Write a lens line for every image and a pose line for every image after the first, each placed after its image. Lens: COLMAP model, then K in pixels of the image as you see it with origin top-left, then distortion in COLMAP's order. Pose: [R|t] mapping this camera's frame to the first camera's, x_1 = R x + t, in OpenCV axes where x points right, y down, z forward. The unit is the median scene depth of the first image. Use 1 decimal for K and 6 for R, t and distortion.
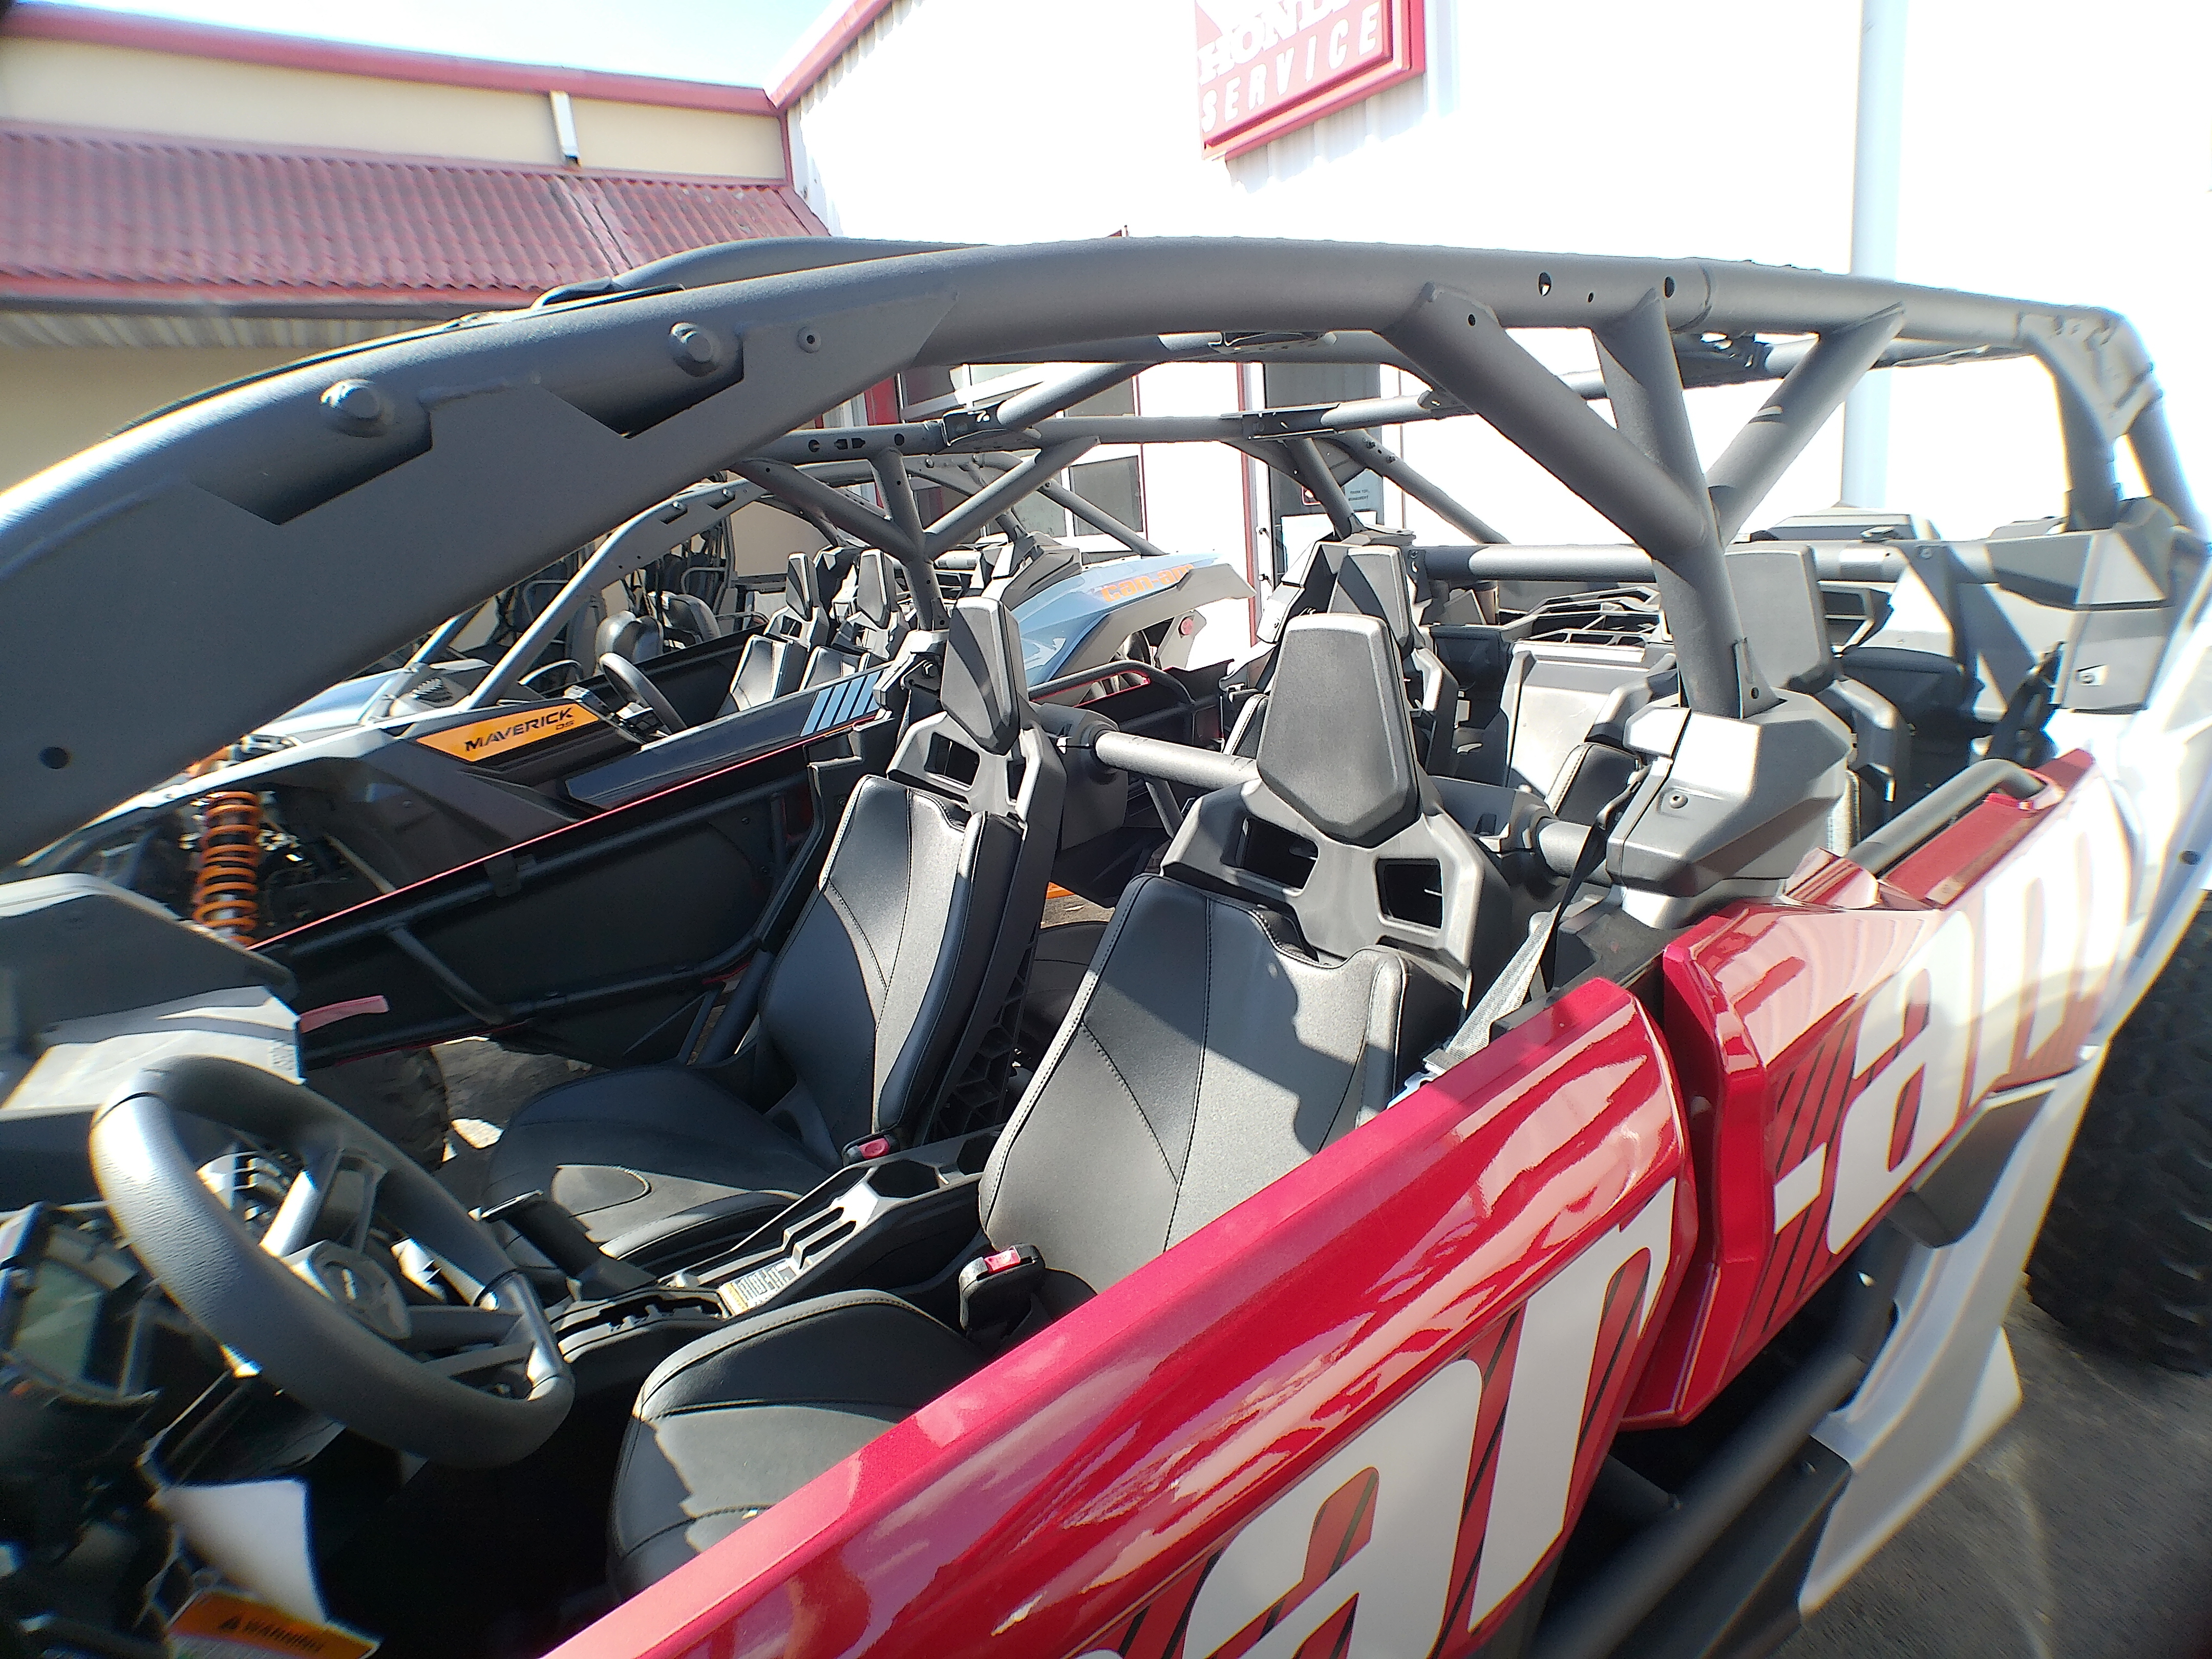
lens RADIAL K [[1210.0, 0, 1152.5], [0, 1210.0, 832.0], [0, 0, 1]] dist [-0.040675, 0.011148]
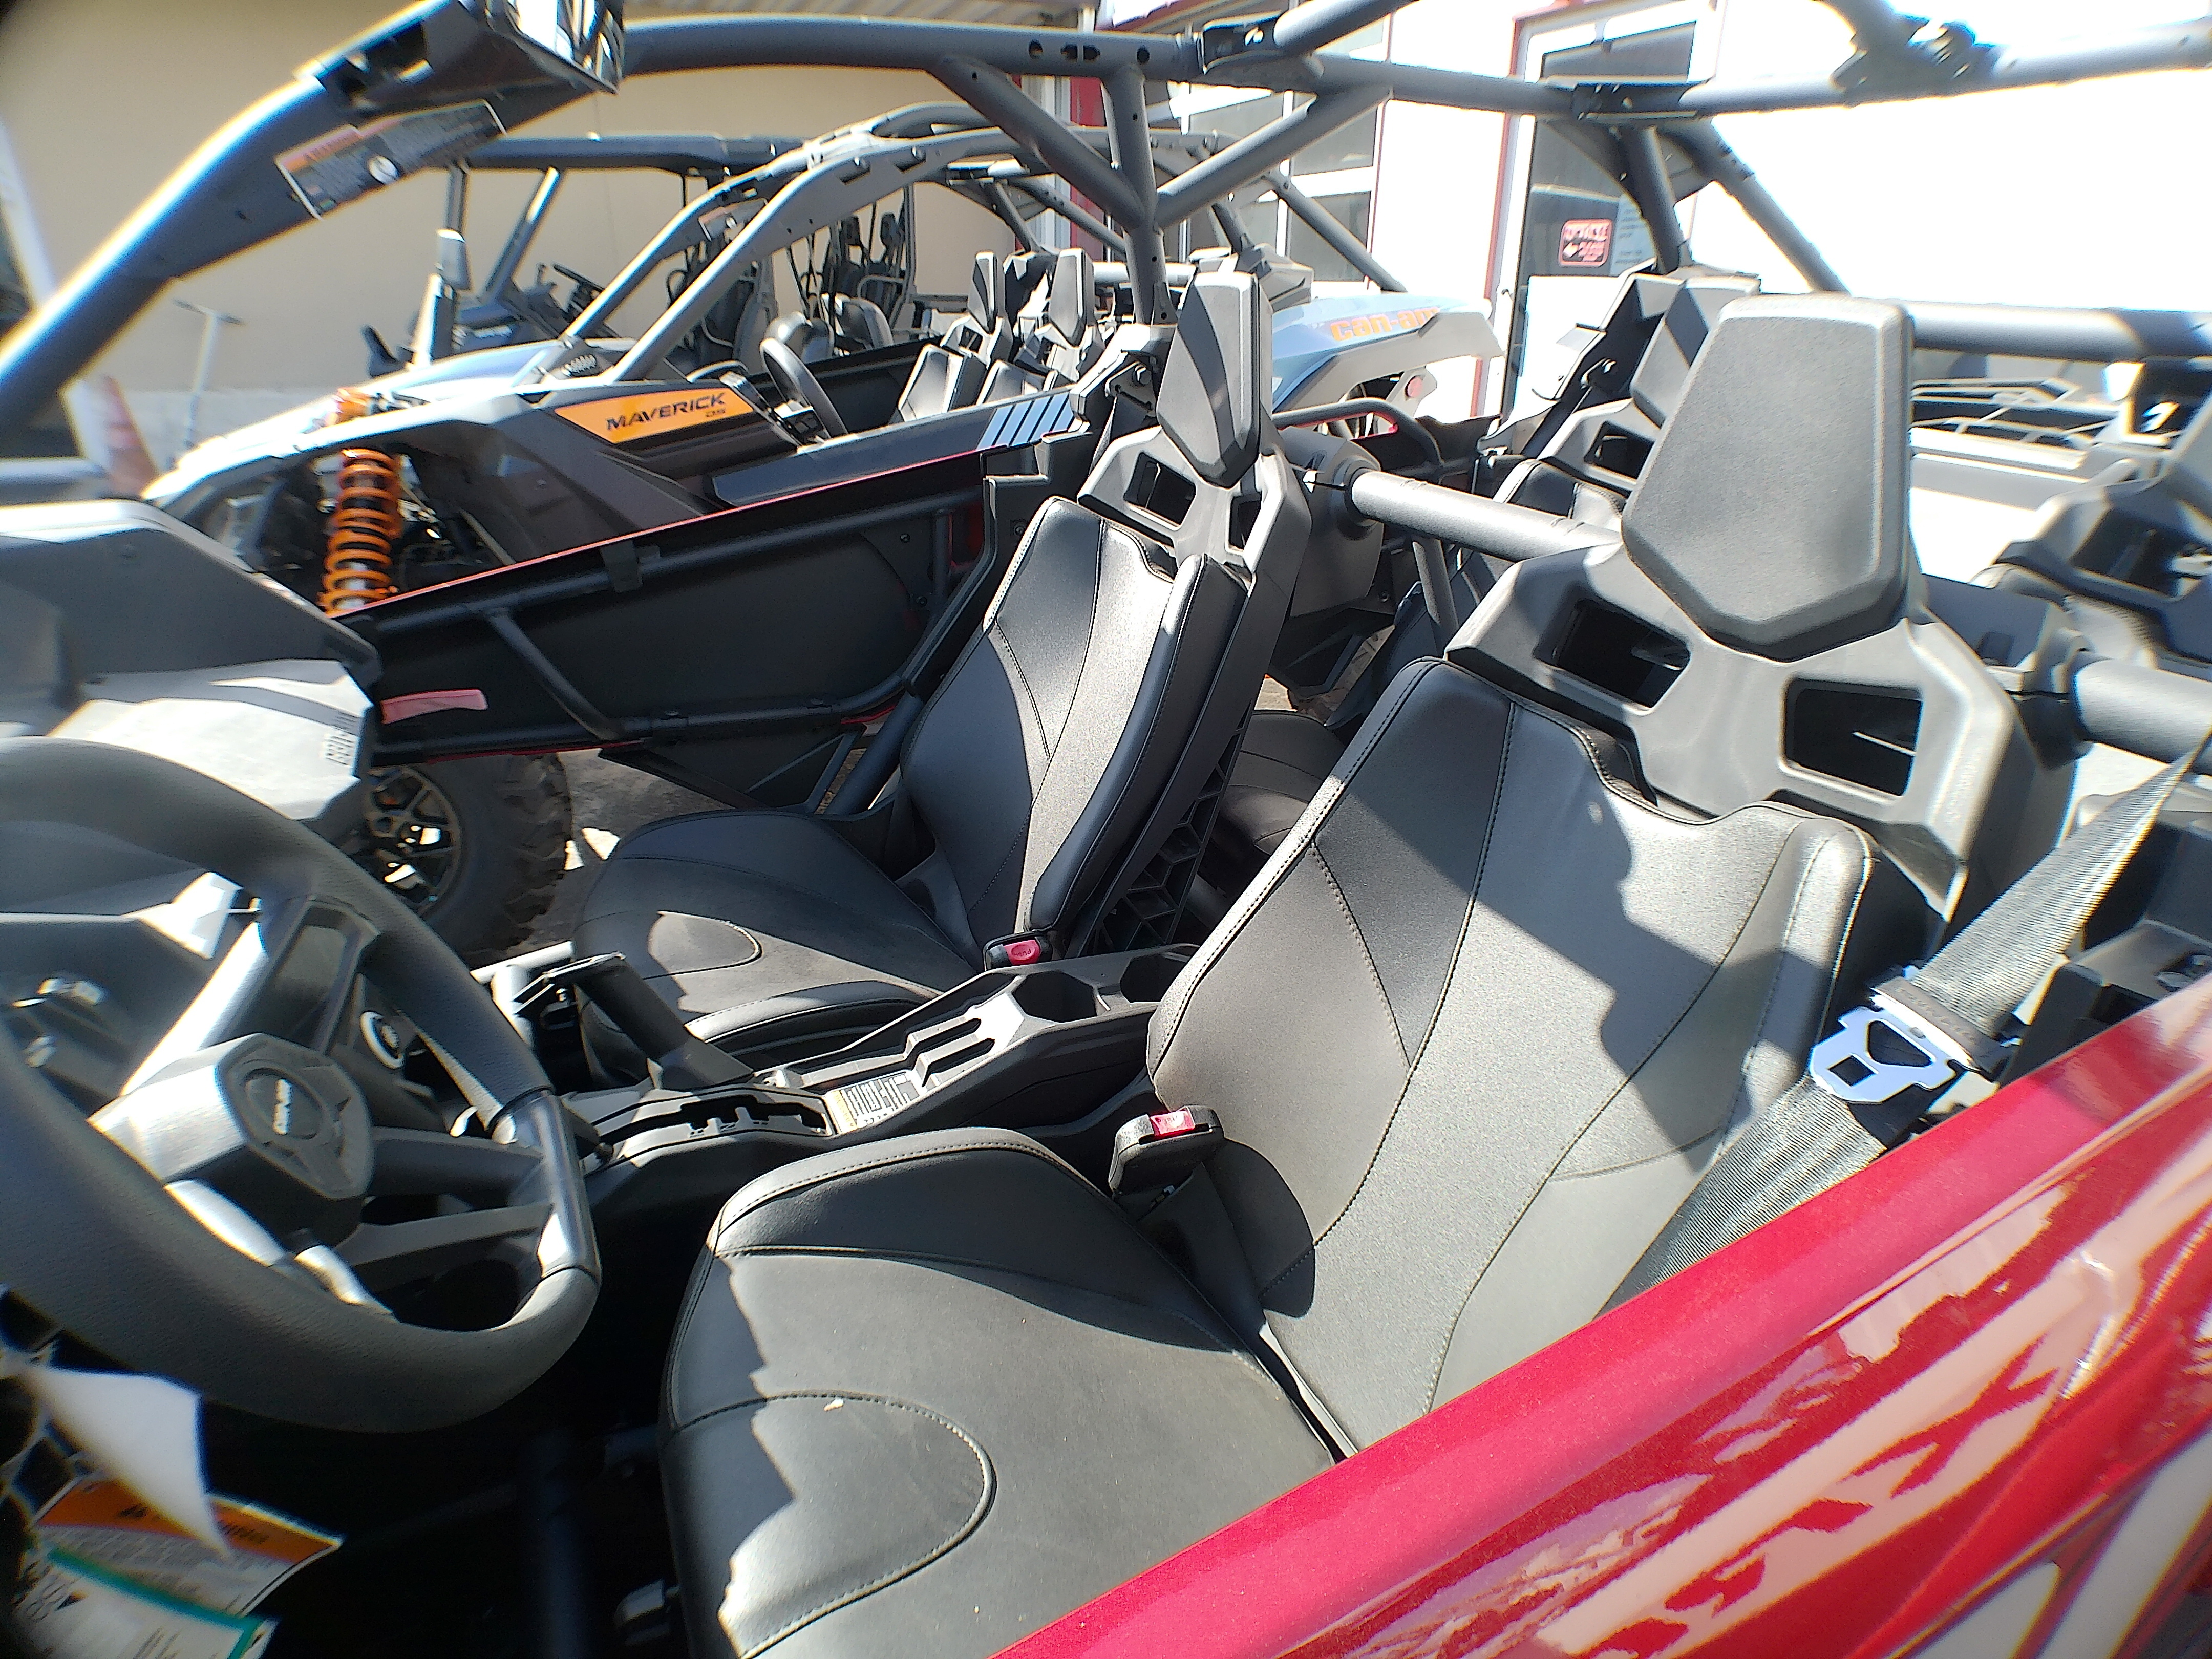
lens RADIAL K [[1210.0, 0, 1158.9], [0, 1210.0, 838.2], [0, 0, 1]] dist [-0.040675, 0.011148]
pose [[0.985410, 0.142804, -0.092591, -0.065680], [-0.123881, 0.974873, 0.185138, 0.020756], [0.116703, -0.170967, 0.978341, 0.193127]]
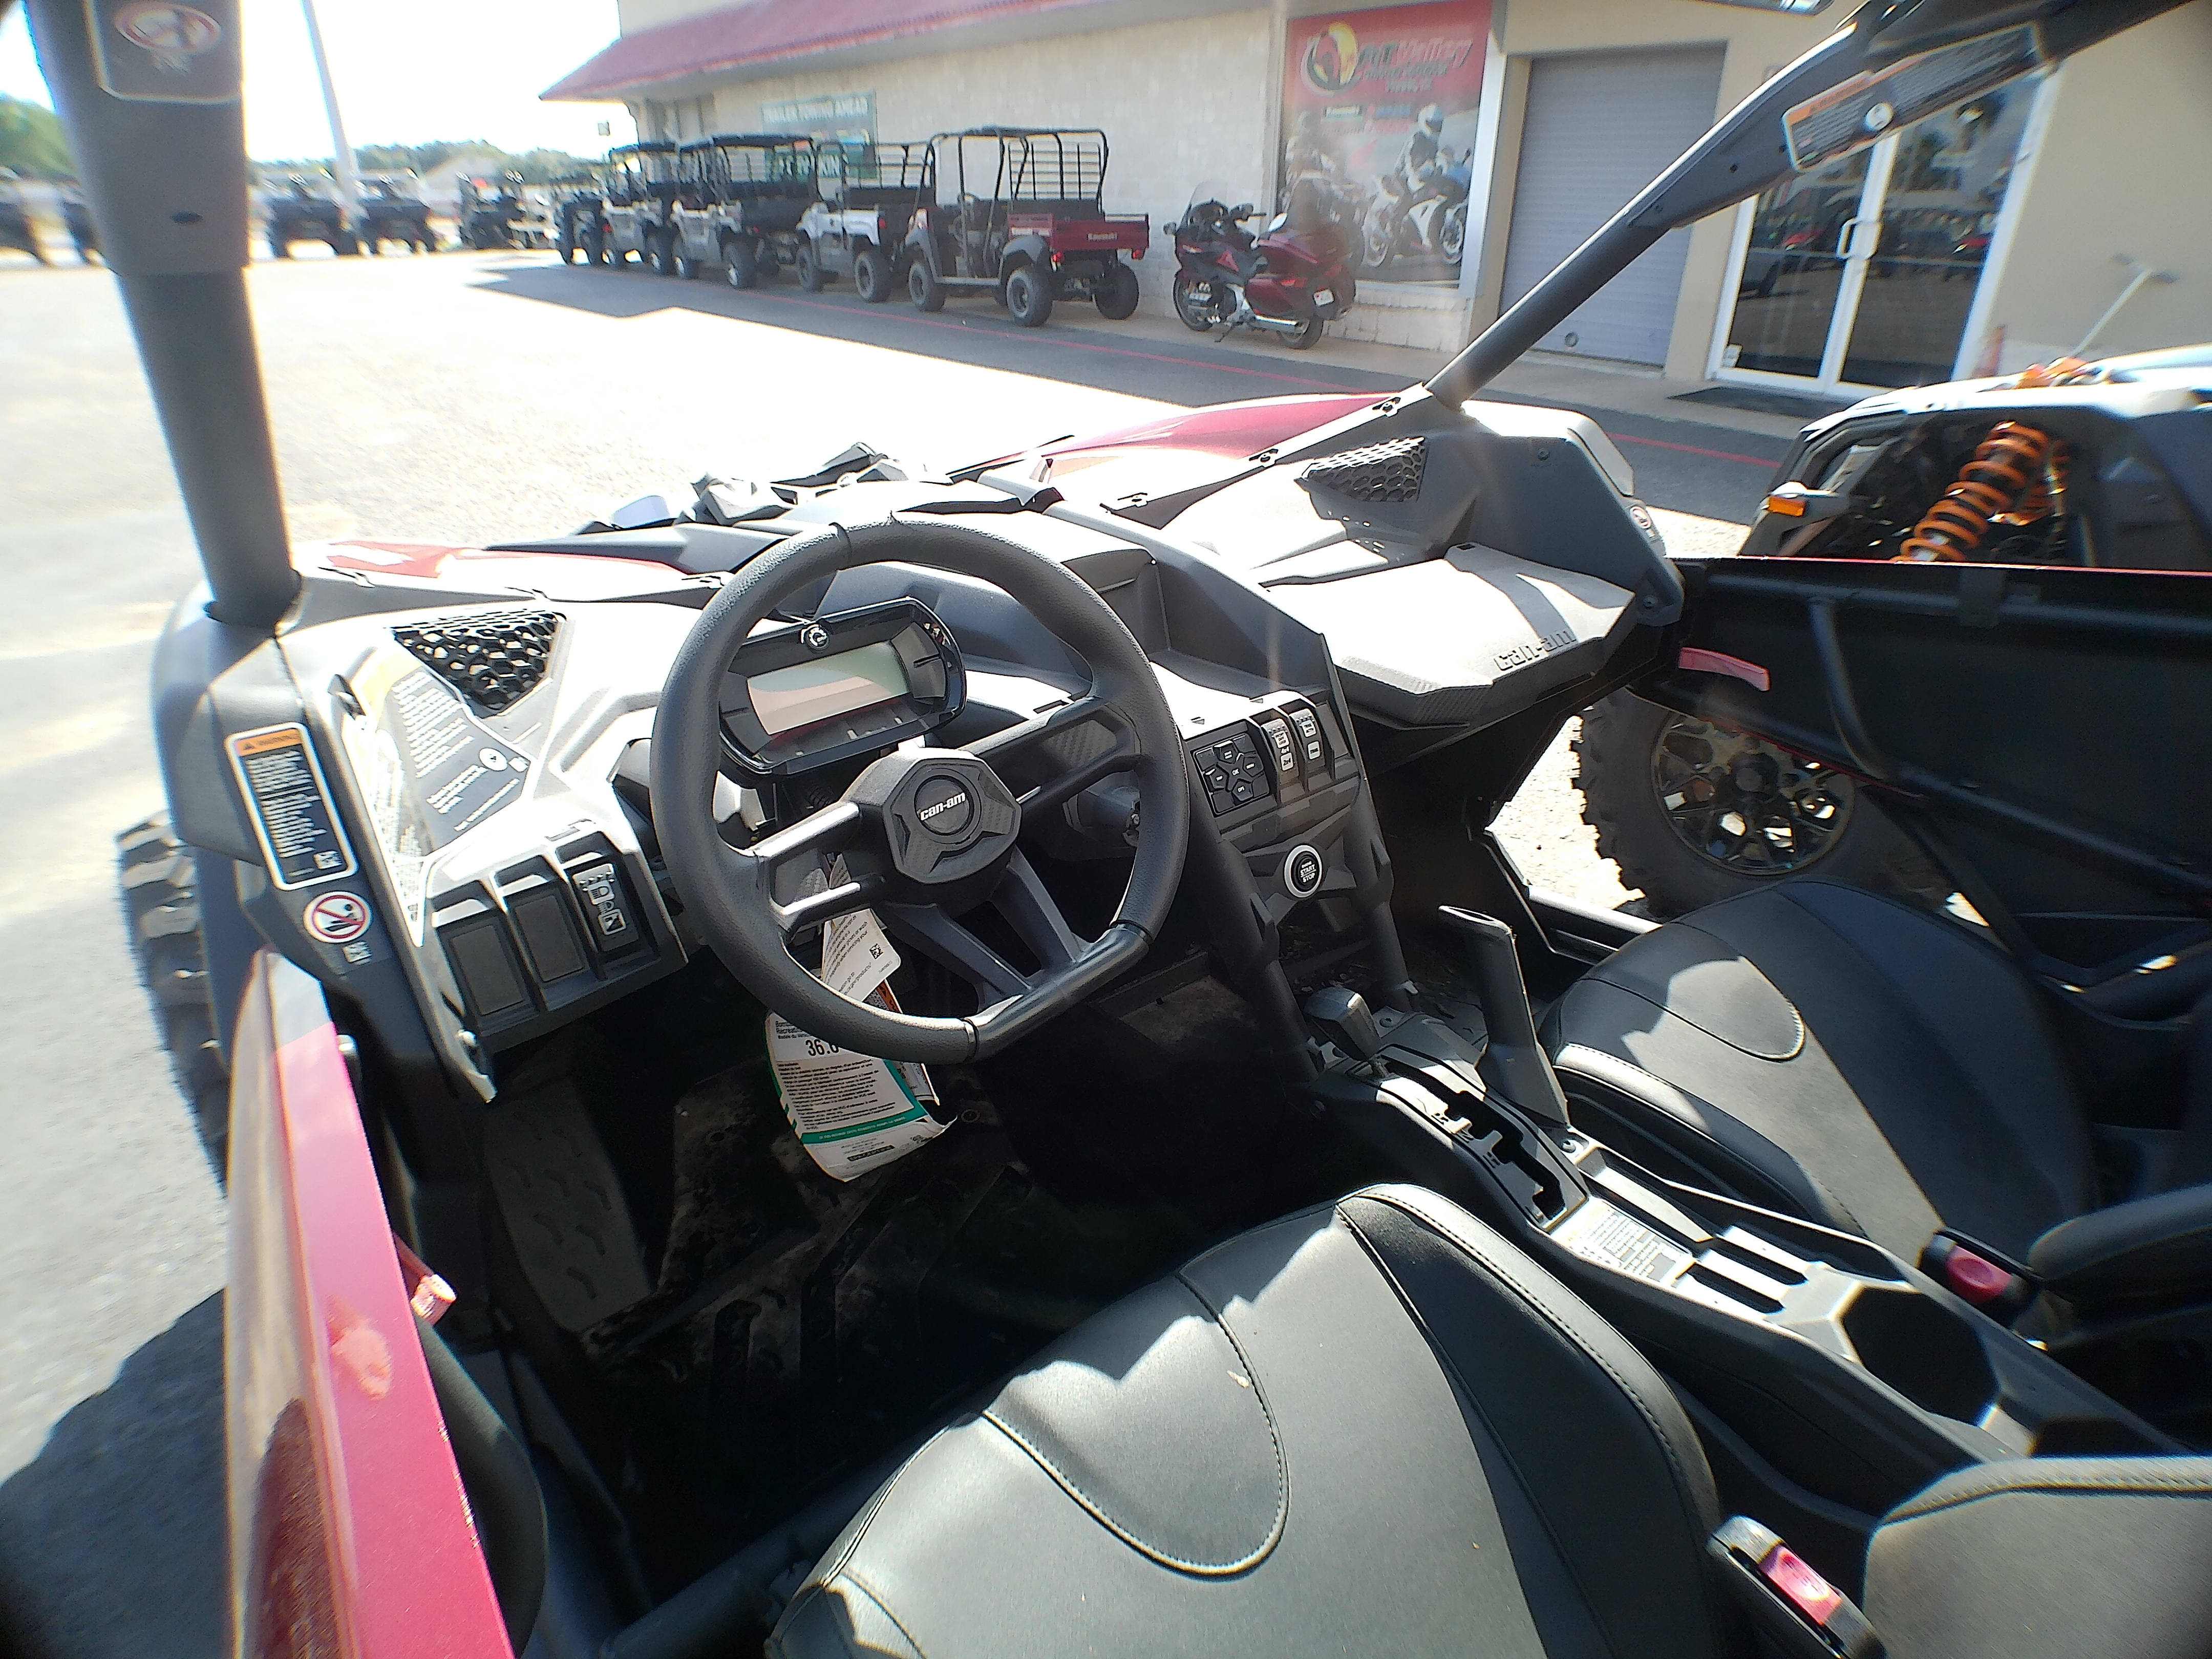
lens RADIAL K [[1210.0, 0, 1119.3], [0, 1210.0, 834.9], [0, 0, 1]] dist [-0.040675, 0.011148]
pose [[0.076363, 0.530642, -0.844149, 0.082062], [-0.273015, 0.825393, 0.494155, -0.057236], [0.958974, 0.192730, 0.207903, 0.425315]]
